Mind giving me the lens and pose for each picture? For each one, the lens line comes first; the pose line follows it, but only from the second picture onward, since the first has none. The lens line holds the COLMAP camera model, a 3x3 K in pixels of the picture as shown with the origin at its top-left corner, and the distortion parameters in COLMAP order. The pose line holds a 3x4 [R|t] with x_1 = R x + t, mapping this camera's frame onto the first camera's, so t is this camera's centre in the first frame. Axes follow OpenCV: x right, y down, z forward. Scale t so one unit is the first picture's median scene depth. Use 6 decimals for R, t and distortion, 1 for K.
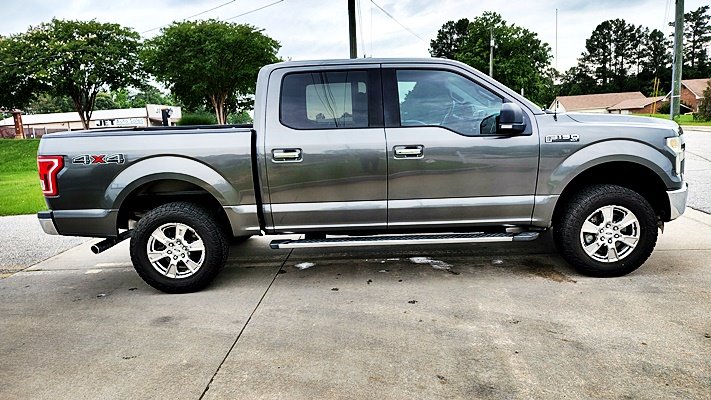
lens RADIAL K [[496.1, 0, 355.5], [0, 496.1, 200.0], [0, 0, 1]] dist [0.011898, 0.002673]
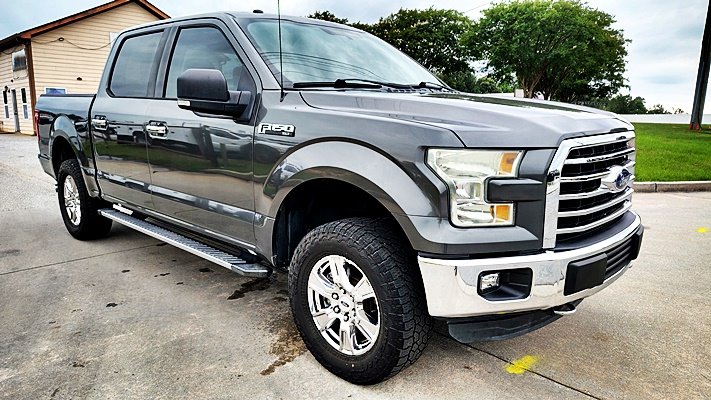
lens RADIAL K [[495.6, 0, 358.4], [0, 495.6, 208.2], [0, 0, 1]] dist [-0.001087, 0.001601]
pose [[0.740825, 0.187866, -0.644891, 0.864950], [-0.160814, 0.981776, 0.101269, -0.100710], [0.652164, 0.028685, 0.757535, 0.577610]]
